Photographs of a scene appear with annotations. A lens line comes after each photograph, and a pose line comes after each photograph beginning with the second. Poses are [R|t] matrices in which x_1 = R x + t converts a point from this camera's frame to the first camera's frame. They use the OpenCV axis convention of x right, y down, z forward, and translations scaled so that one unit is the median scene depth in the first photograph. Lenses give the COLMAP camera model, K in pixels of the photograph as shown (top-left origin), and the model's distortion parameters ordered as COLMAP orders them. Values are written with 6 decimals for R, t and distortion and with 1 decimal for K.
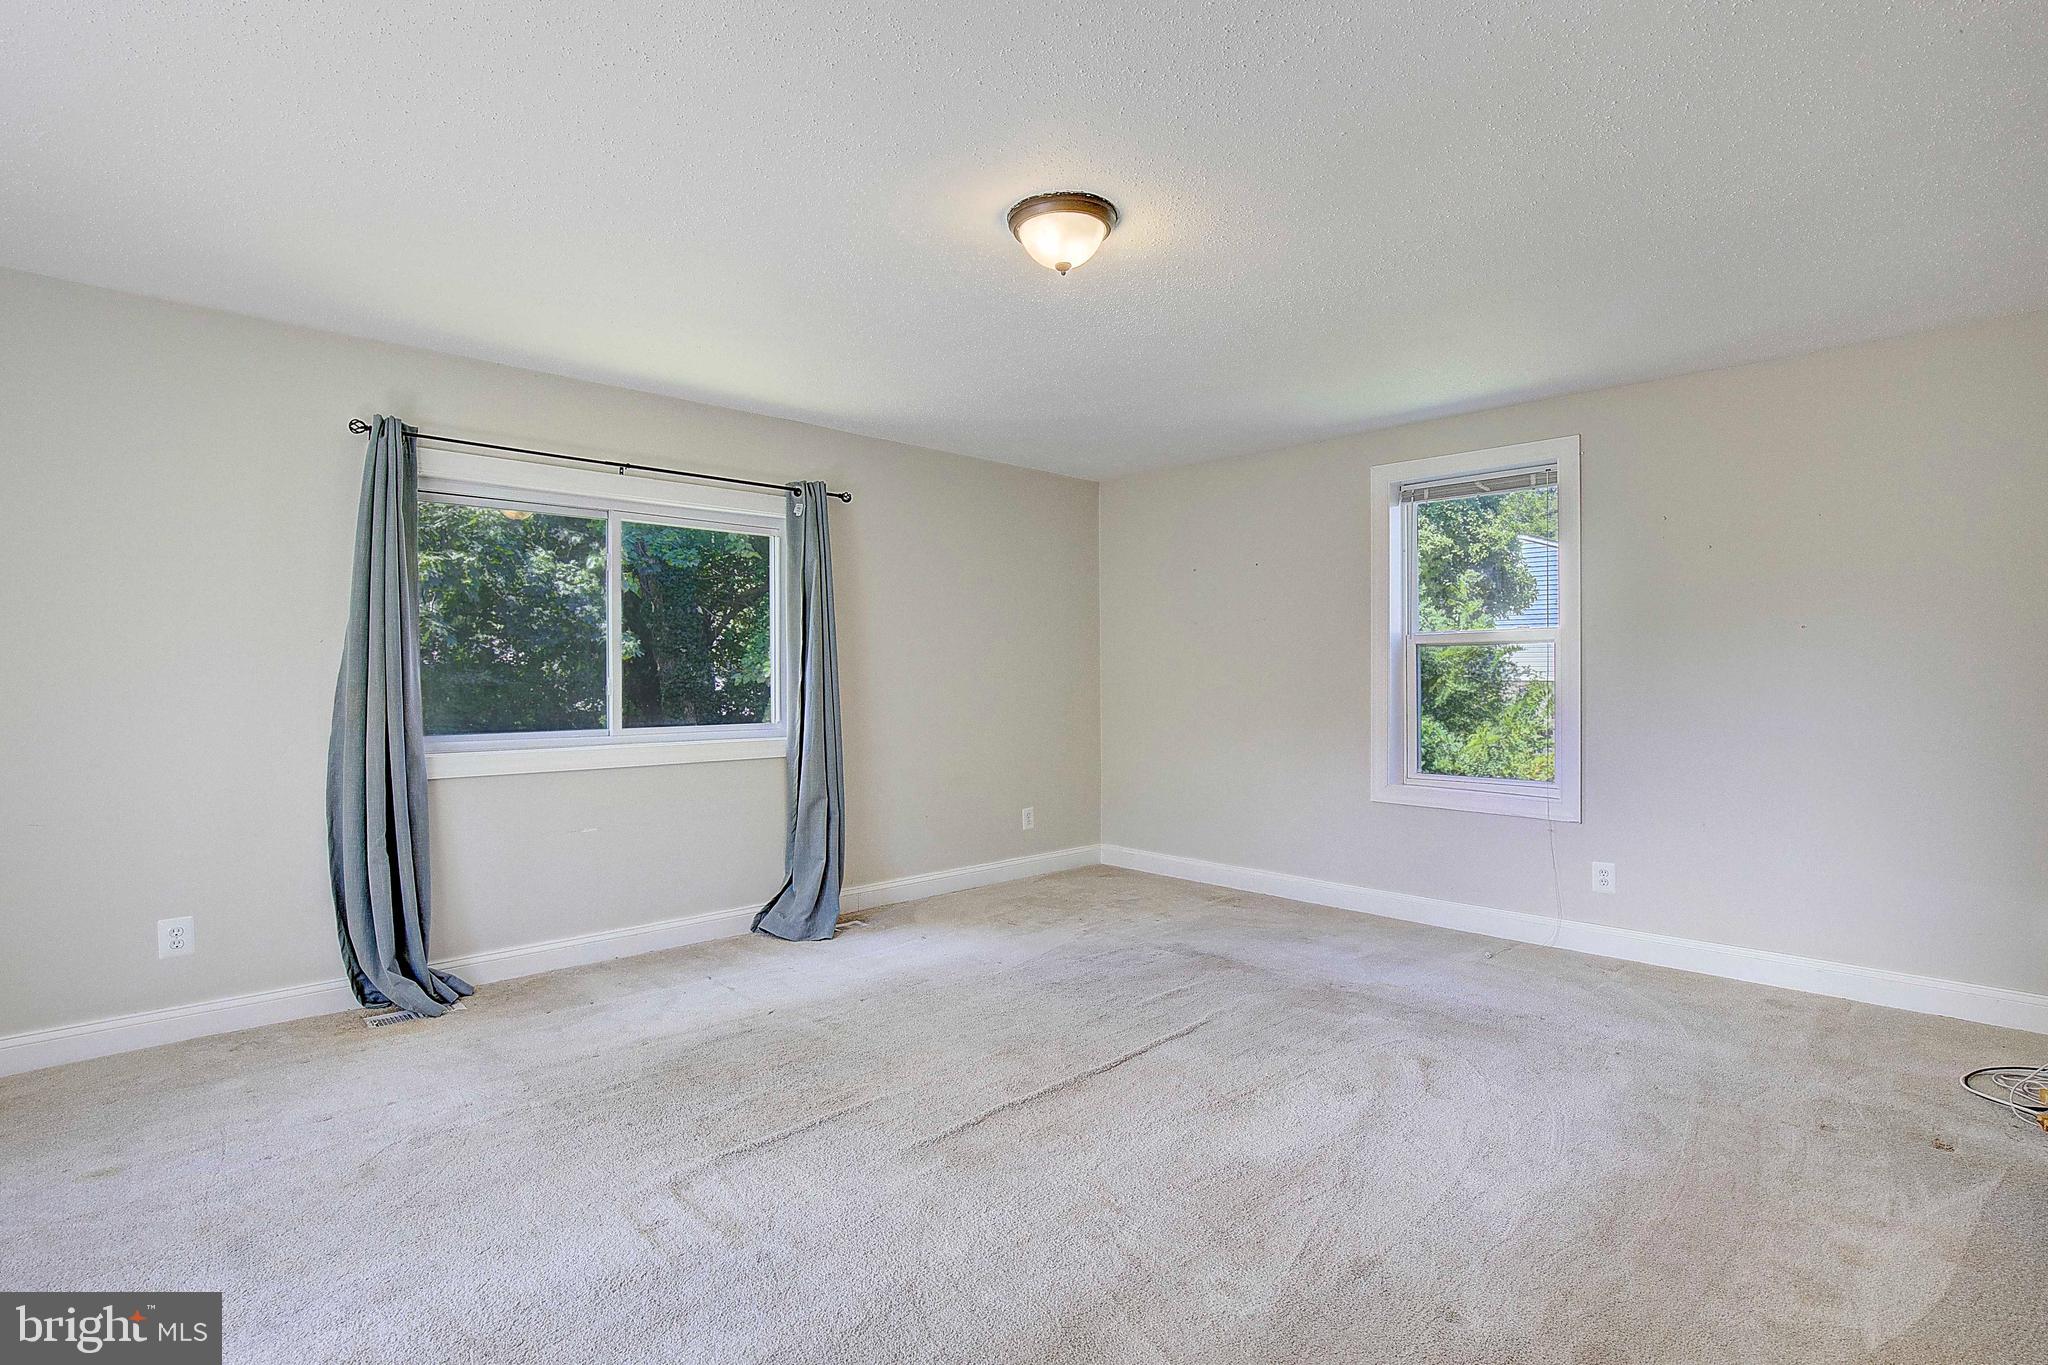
lens RADIAL K [[967.0, 0, 1034.7], [0, 967.0, 688.4], [0, 0, 1]] dist [-0.031747, 0.000157]
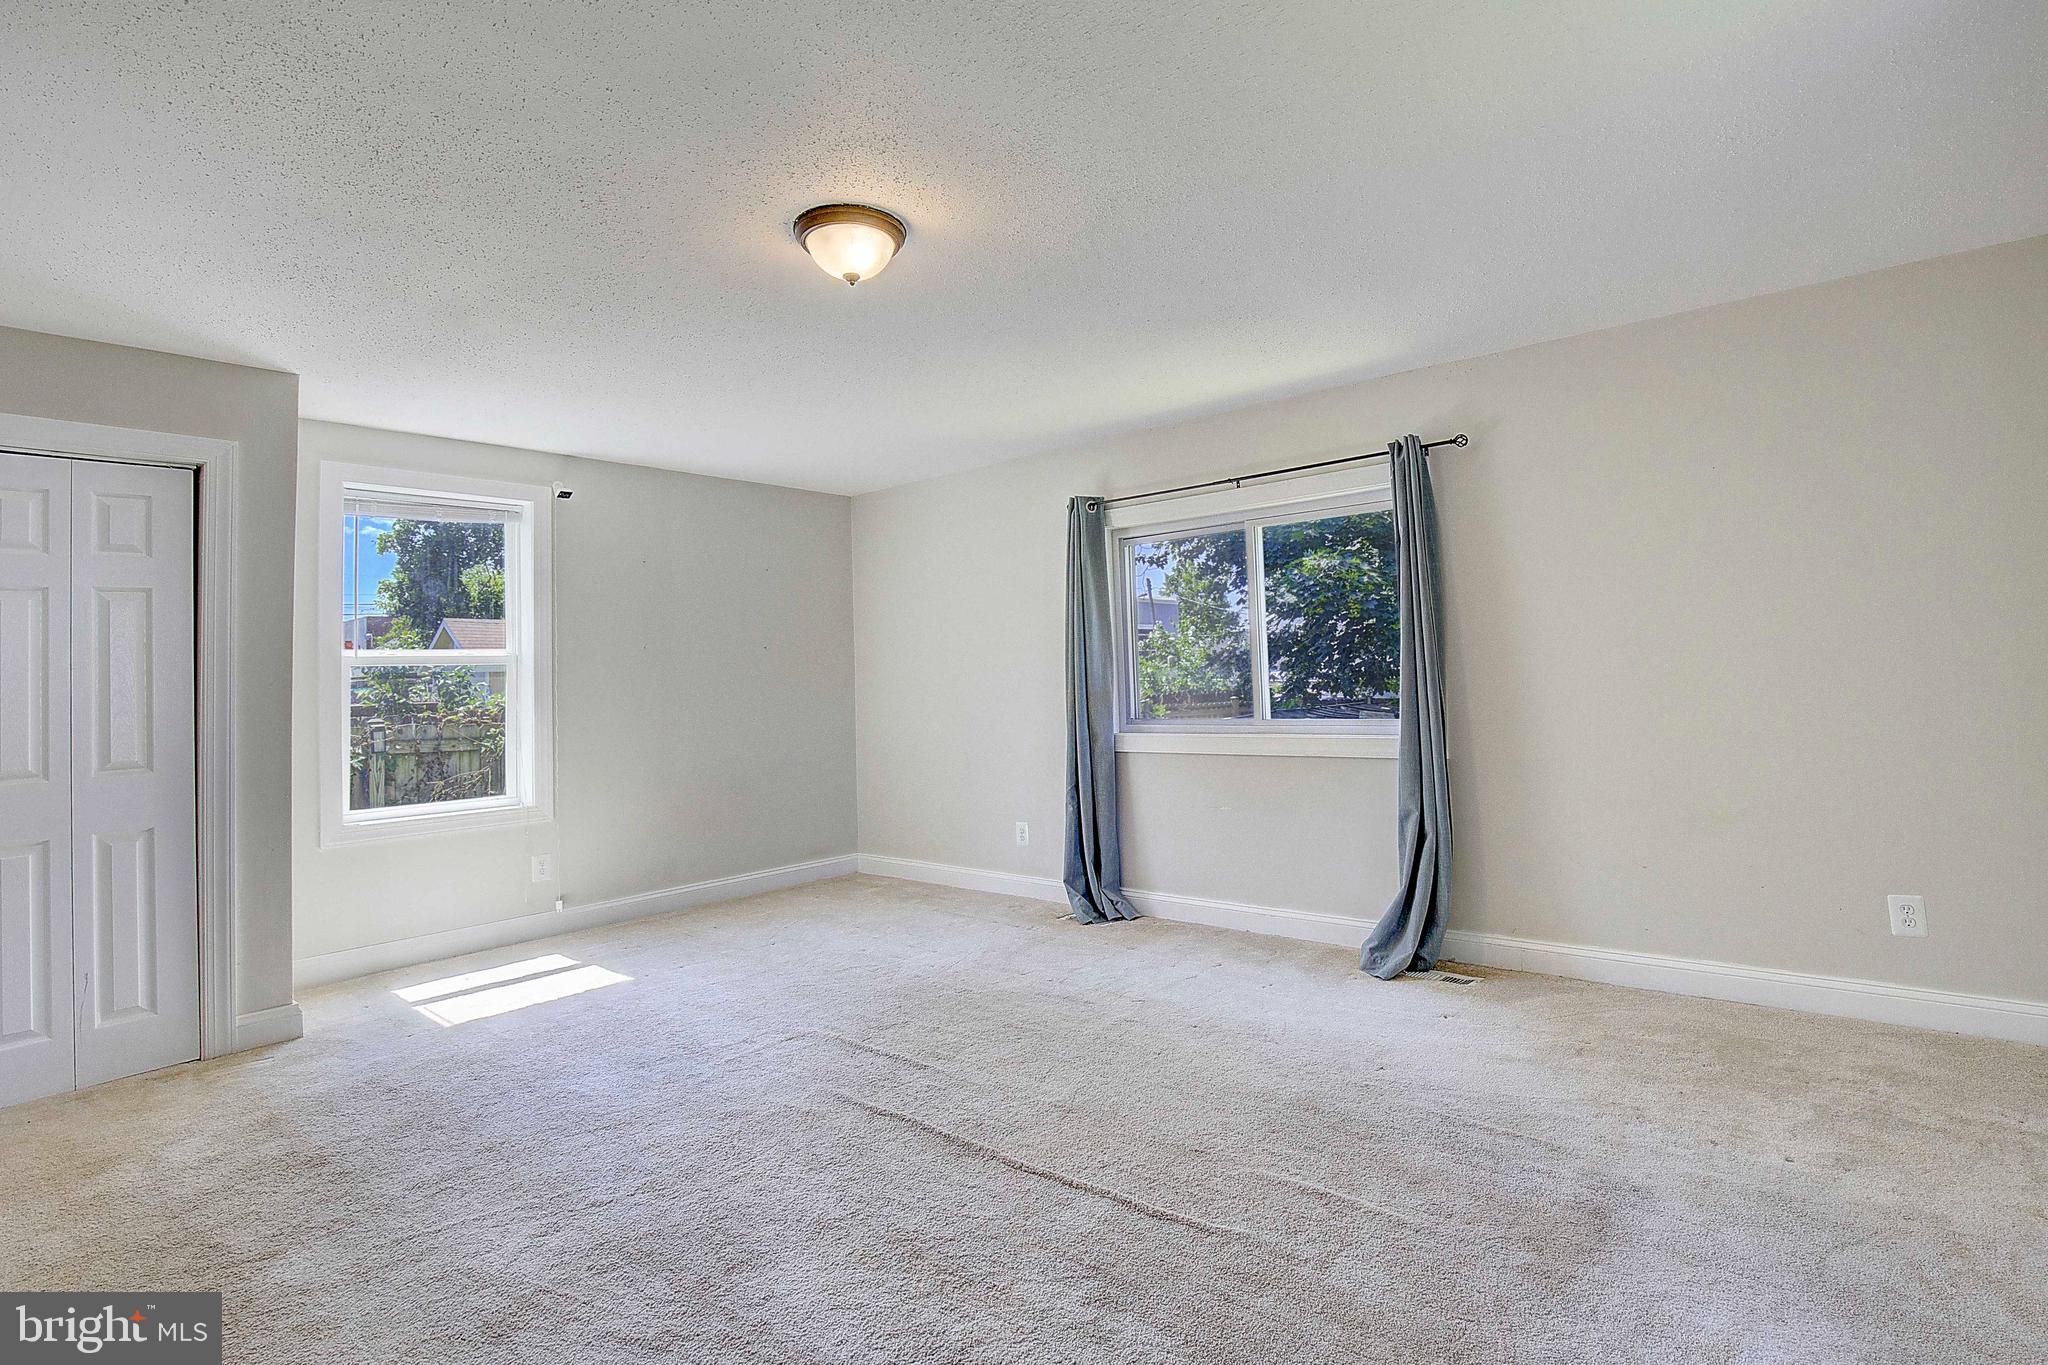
lens RADIAL K [[986.1, 0, 1106.8], [0, 986.1, 605.0], [0, 0, 1]] dist [-0.004694, -0.000481]
pose [[0.134512, -0.079078, -0.987752, 0.664657], [0.021234, 0.996812, -0.076912, -0.003125], [0.990684, -0.010628, 0.135762, 0.692134]]
